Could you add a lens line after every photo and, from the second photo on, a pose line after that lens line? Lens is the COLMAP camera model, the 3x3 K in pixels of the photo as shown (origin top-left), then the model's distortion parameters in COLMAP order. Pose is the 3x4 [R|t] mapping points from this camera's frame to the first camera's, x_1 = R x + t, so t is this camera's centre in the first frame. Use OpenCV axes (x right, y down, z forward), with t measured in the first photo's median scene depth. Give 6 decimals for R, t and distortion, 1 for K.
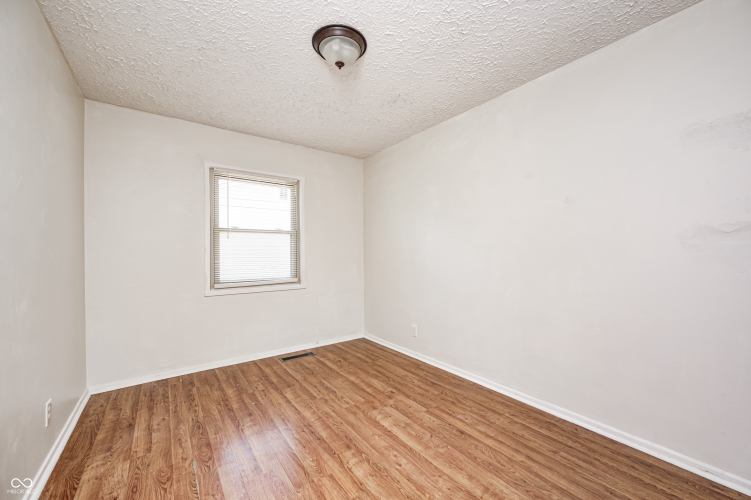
lens RADIAL K [[297.2, 0, 374.3], [0, 297.2, 252.4], [0, 0, 1]] dist [-0.000113, 0.000076]
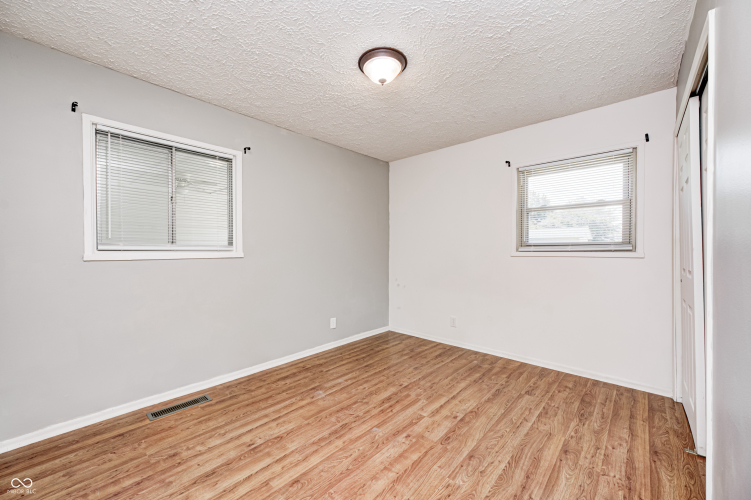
lens RADIAL K [[297.2, 0, 376.7], [0, 297.2, 252.4], [0, 0, 1]] dist [-0.000113, 0.000076]
pose [[-0.213552, -0.005470, 0.976916, -0.636676], [-0.002458, 0.999984, 0.005062, -0.008095], [-0.976929, -0.001321, -0.213562, 1.181358]]
